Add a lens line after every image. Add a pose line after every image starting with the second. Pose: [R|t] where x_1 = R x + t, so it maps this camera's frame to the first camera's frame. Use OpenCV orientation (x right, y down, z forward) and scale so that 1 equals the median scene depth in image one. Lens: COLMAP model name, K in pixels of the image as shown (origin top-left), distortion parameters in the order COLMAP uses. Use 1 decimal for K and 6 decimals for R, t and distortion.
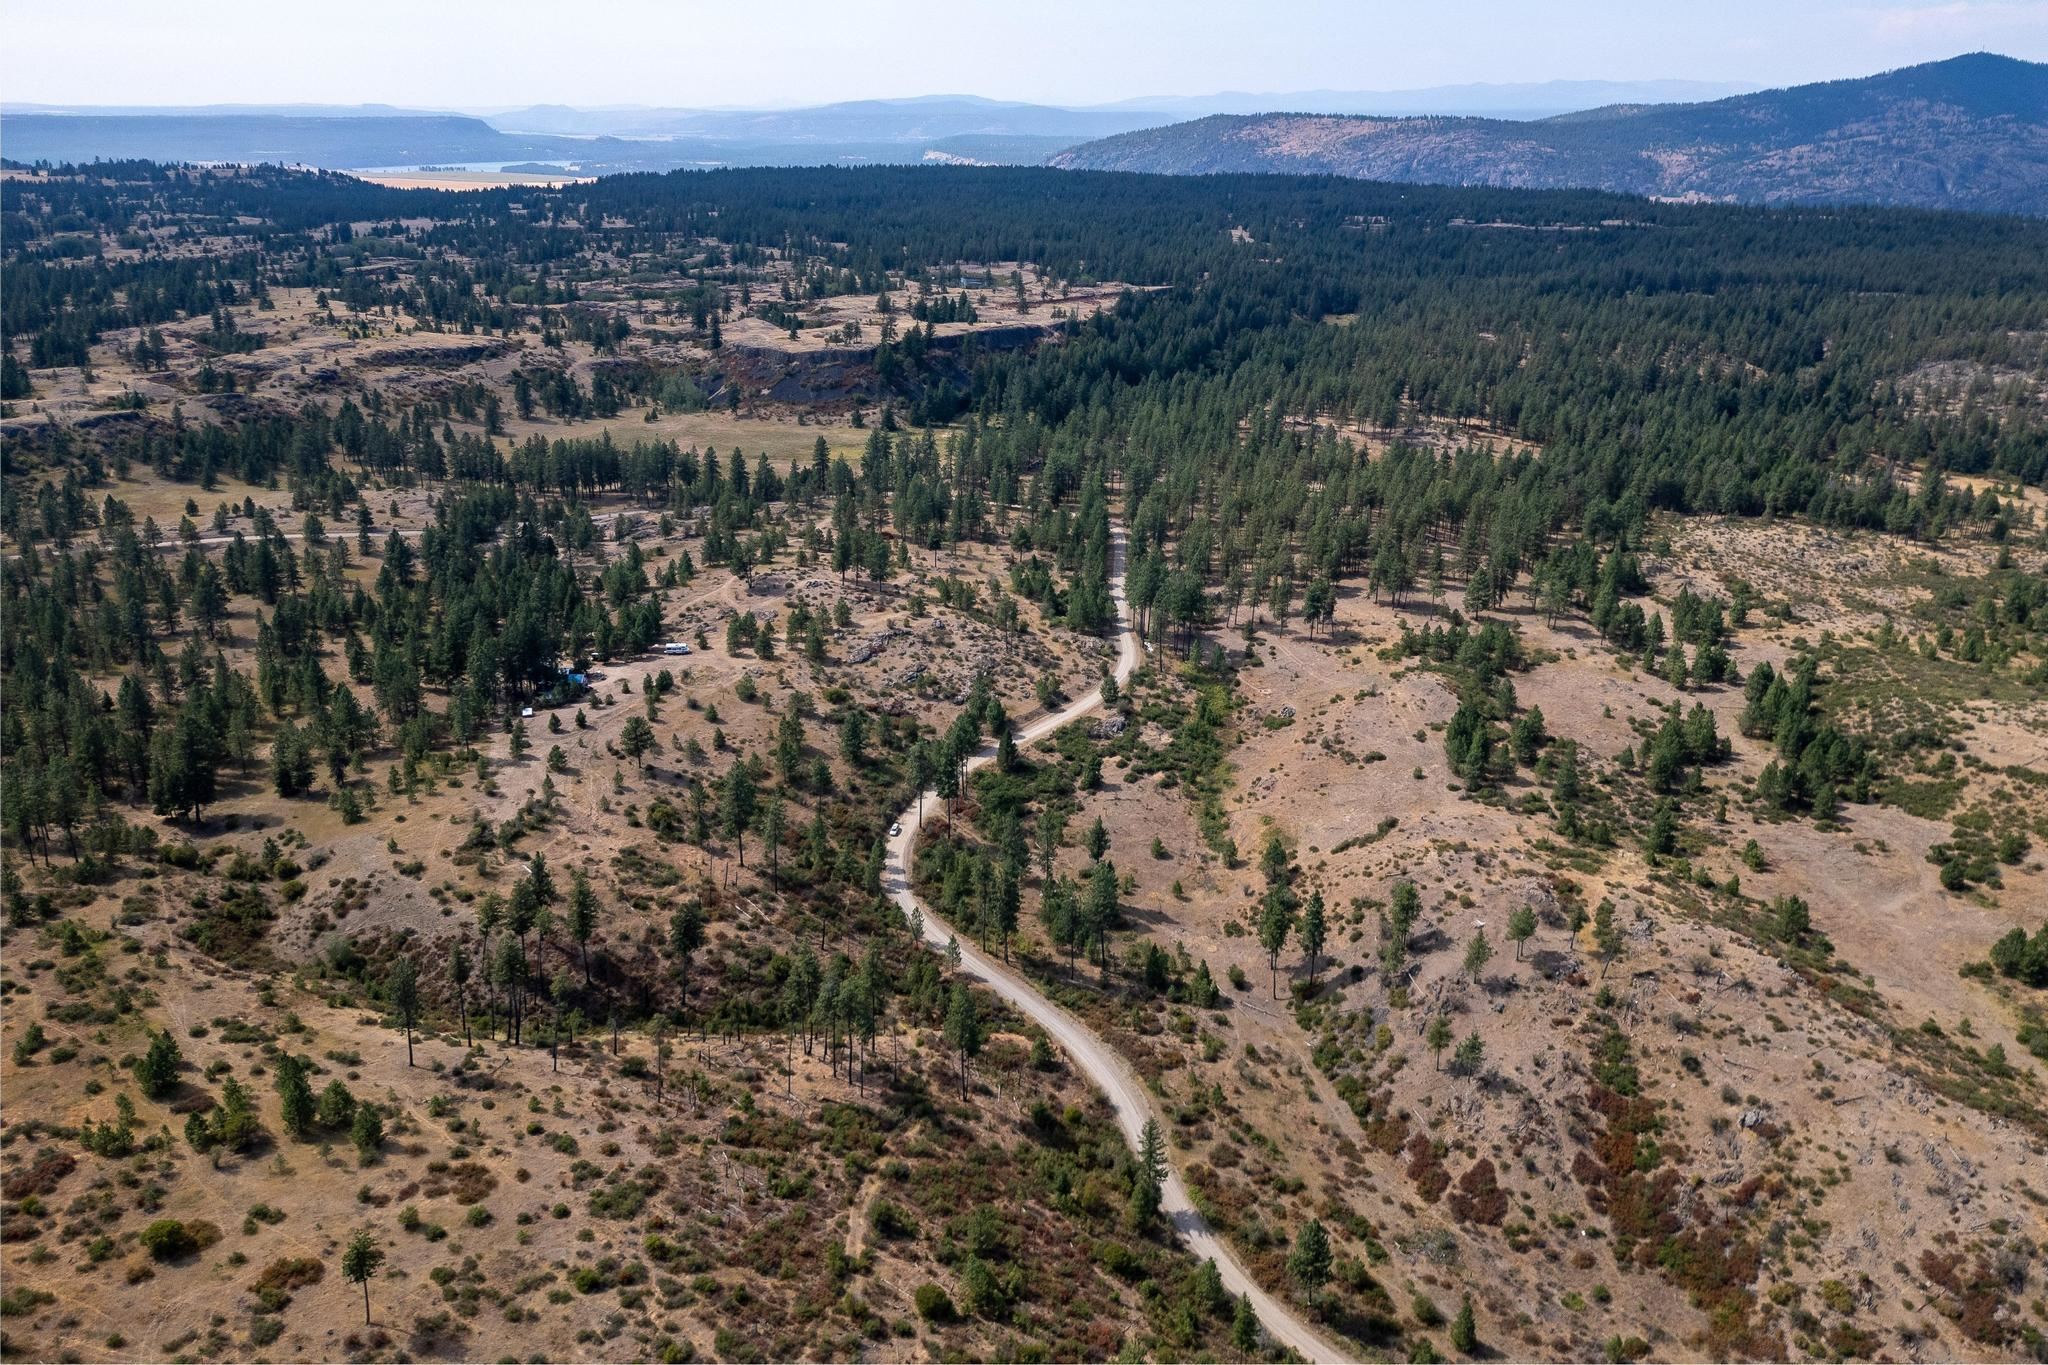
lens RADIAL K [[1452.2, 0, 1019.1], [0, 1452.2, 669.3], [0, 0, 1]] dist [0.091824, -0.087170]
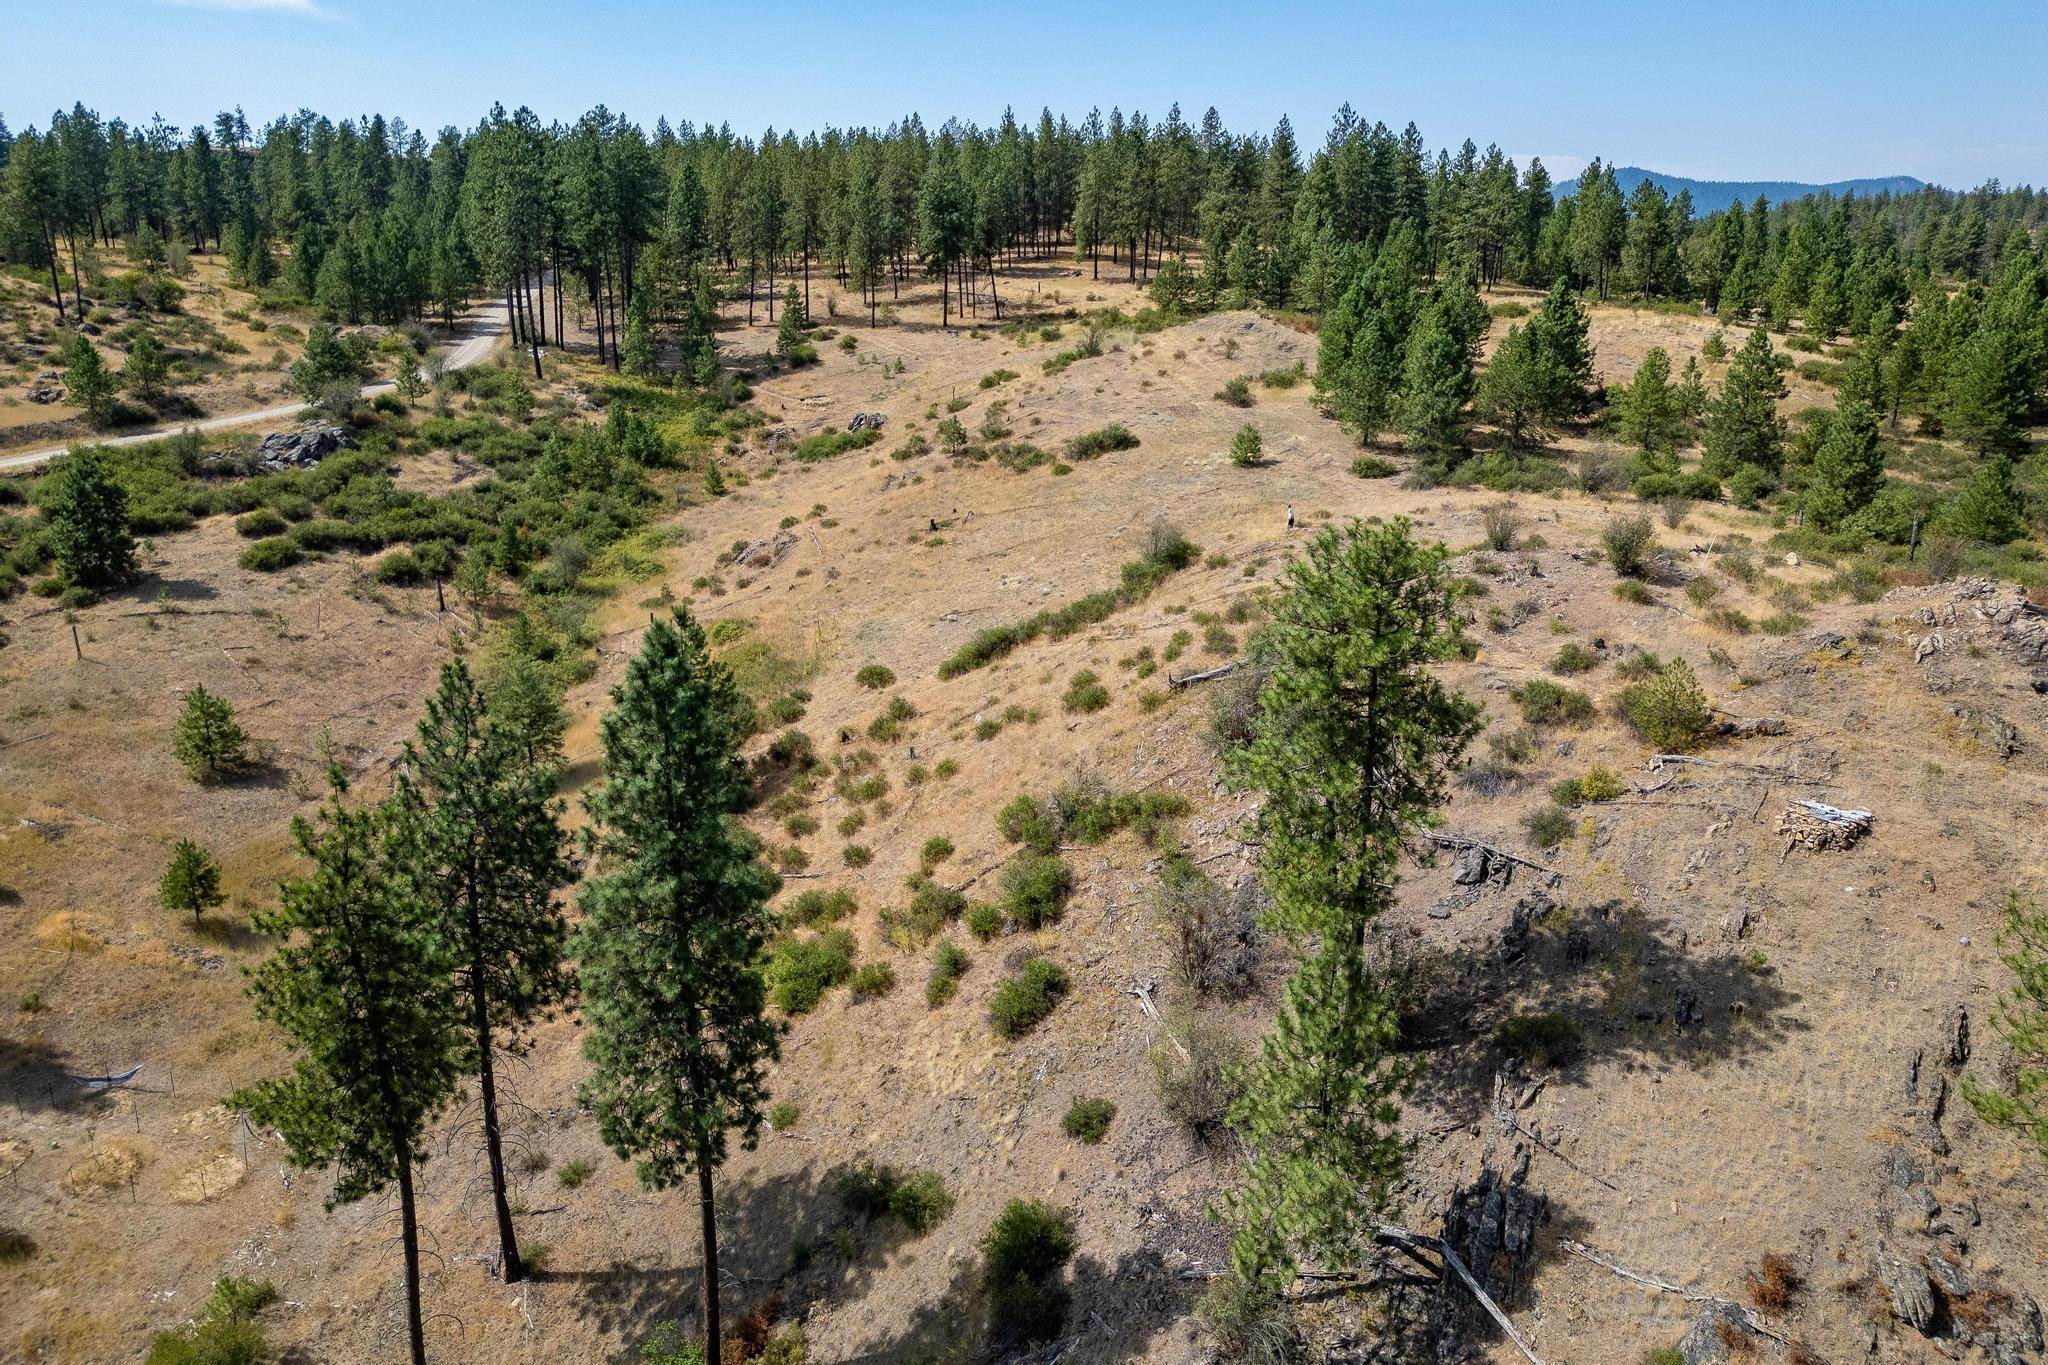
lens RADIAL K [[1480.1, 0, 1015.8], [0, 1480.1, 660.3], [0, 0, 1]] dist [0.054568, -0.042499]
pose [[0.984564, -0.054696, 0.166257, 0.187397], [0.071857, 0.992488, -0.099016, 0.148281], [-0.159592, 0.109434, 0.981099, 0.768949]]
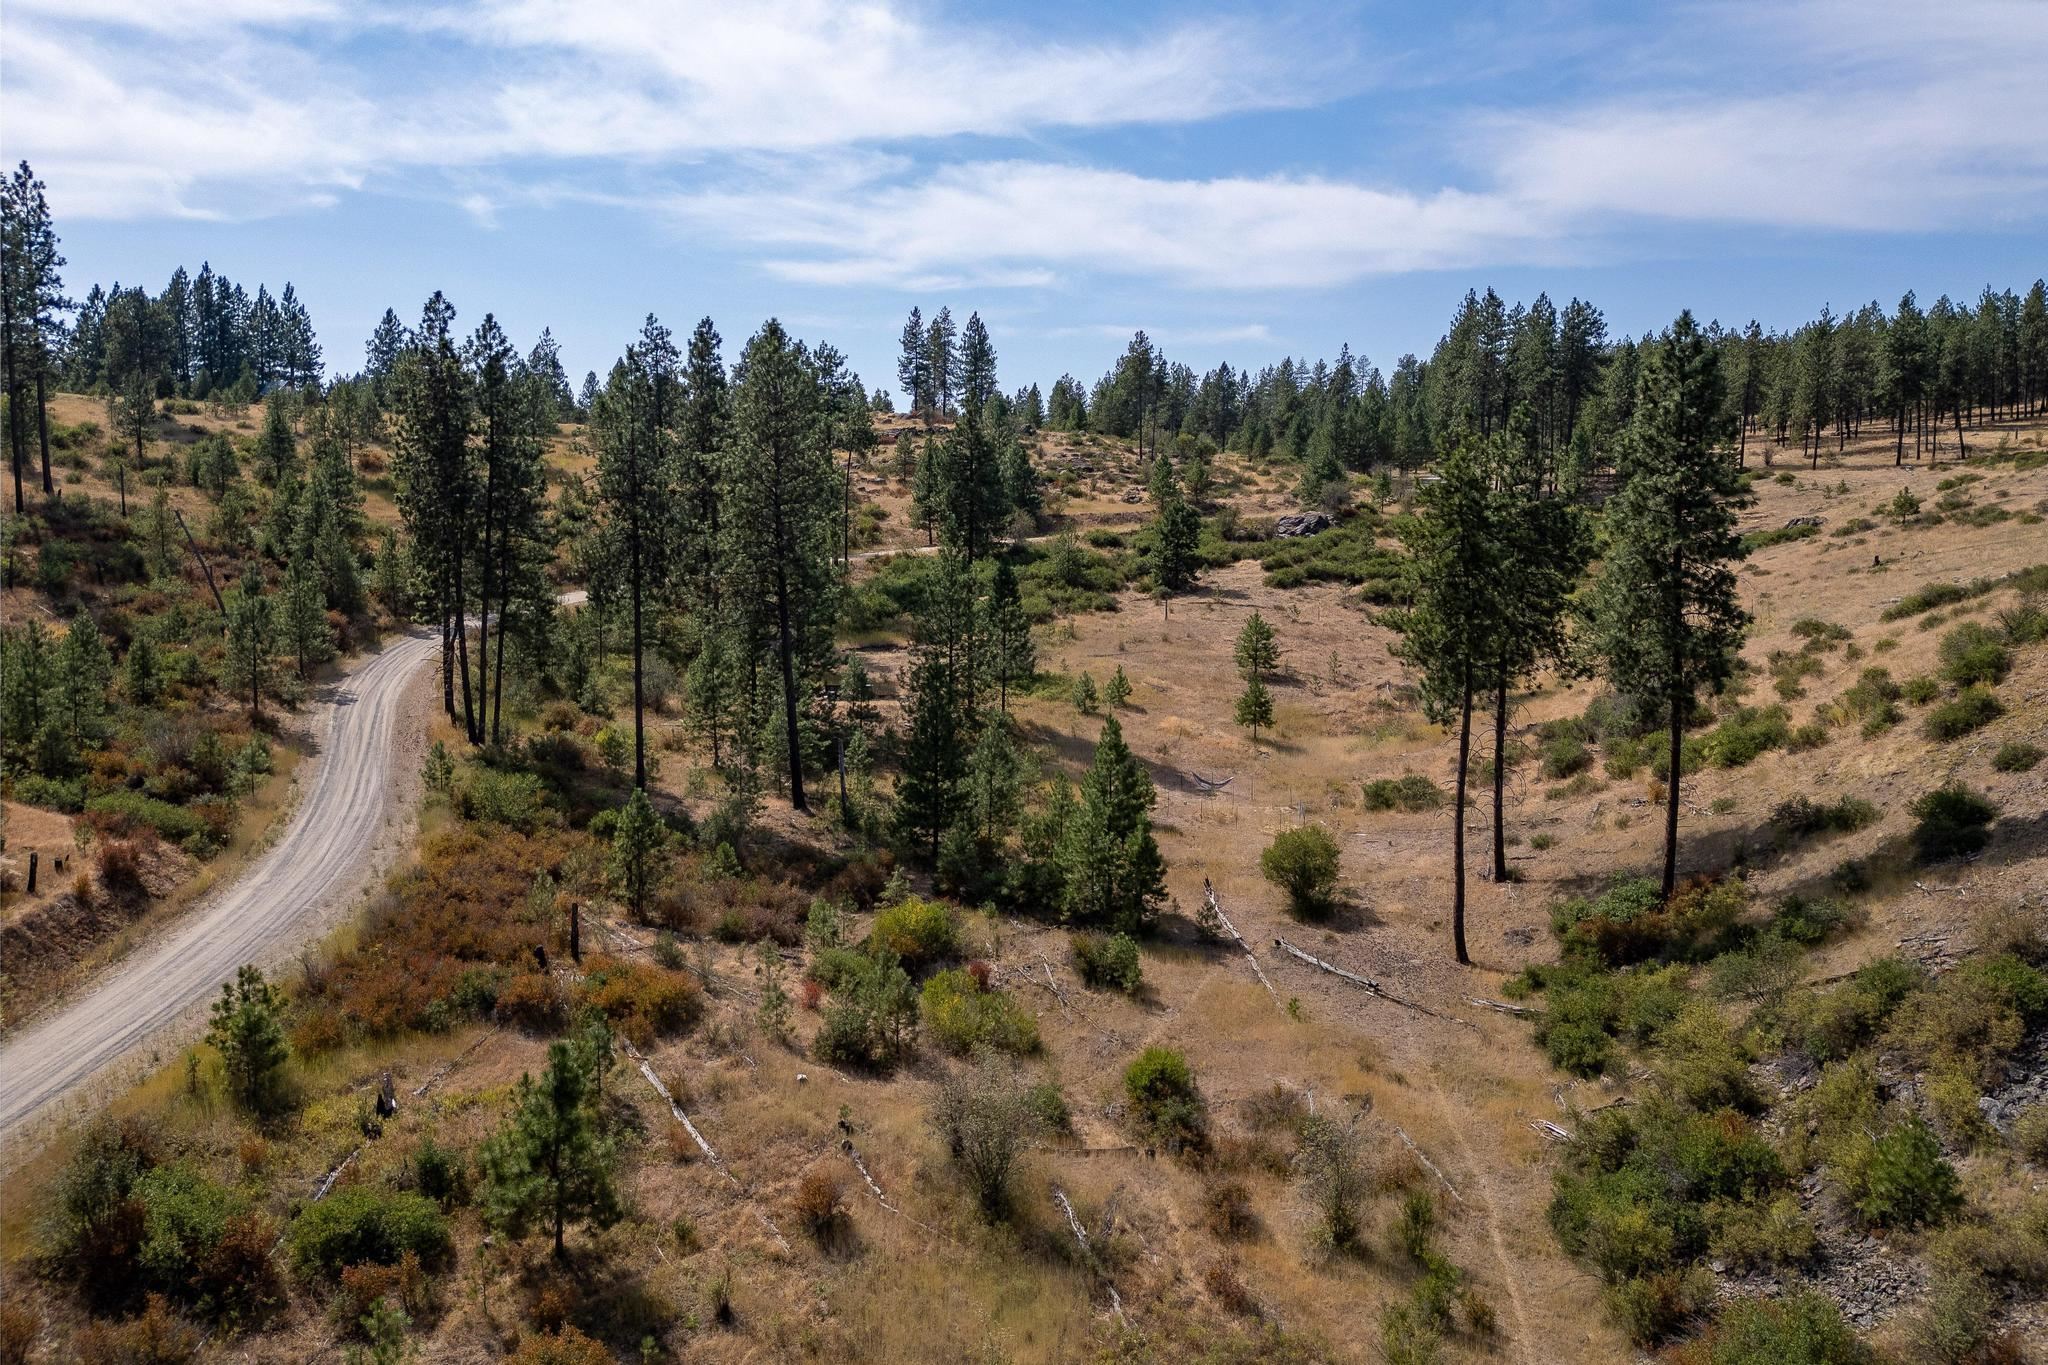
lens RADIAL K [[1452.2, 0, 1019.1], [0, 1452.2, 669.3], [0, 0, 1]] dist [0.091824, -0.087170]
pose [[0.920670, 0.024326, -0.389583, 0.176949], [-0.133002, 0.957882, -0.254503, 0.222274], [0.366984, 0.286128, 0.885129, 0.720430]]
